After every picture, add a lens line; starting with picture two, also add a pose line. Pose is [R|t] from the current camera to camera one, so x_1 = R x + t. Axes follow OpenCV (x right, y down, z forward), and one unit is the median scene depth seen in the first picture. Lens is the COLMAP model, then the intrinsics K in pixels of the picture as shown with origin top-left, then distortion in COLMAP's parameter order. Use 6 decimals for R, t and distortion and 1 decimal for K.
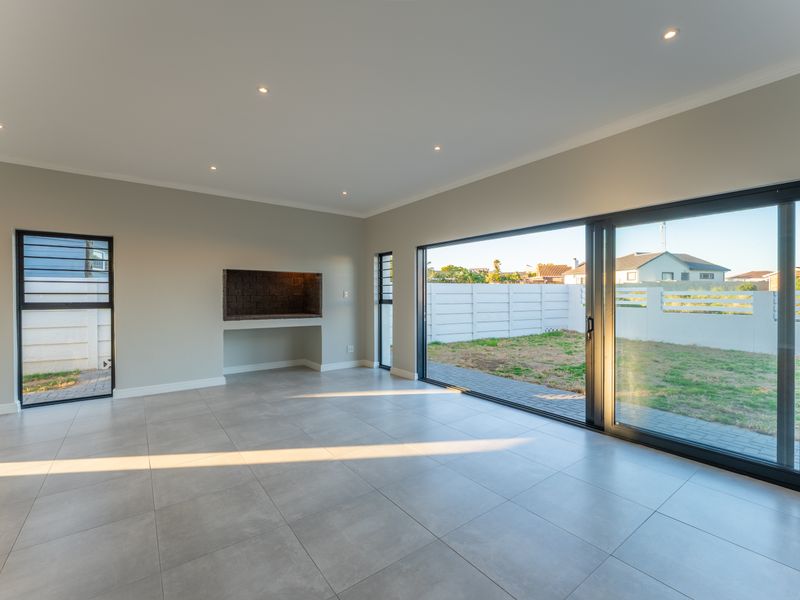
lens RADIAL K [[355.5, 0, 400.0], [0, 355.5, 300.0], [0, 0, 1]] dist [-0.003214, -0.000451]
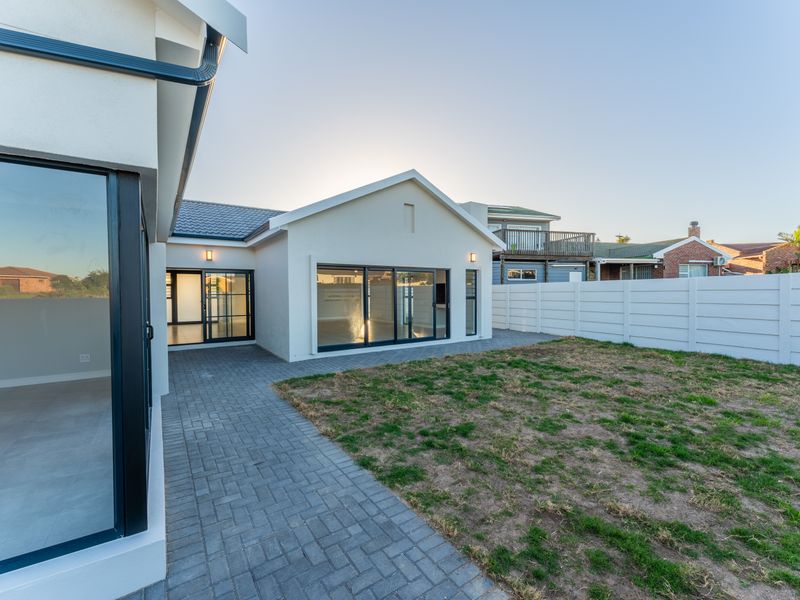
lens RADIAL K [[355.5, 0, 400.0], [0, 355.5, 300.0], [0, 0, 1]] dist [-0.003214, -0.000451]
pose [[-0.048806, 0.021580, -0.998575, 2.411438], [-0.001413, 0.999764, 0.021674, -0.035003], [0.998807, 0.002469, -0.048764, 1.051884]]
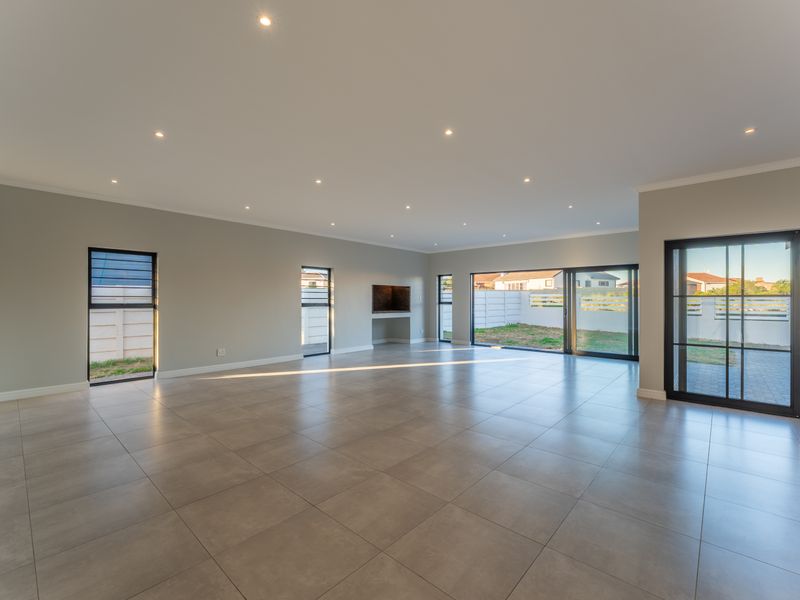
lens RADIAL K [[355.5, 0, 400.0], [0, 355.5, 300.0], [0, 0, 1]] dist [-0.003214, -0.000451]
pose [[0.981186, 0.001420, 0.193058, -0.574508], [0.000368, 0.999957, -0.009227, 0.005826], [-0.193062, 0.009124, 0.981144, -0.641106]]
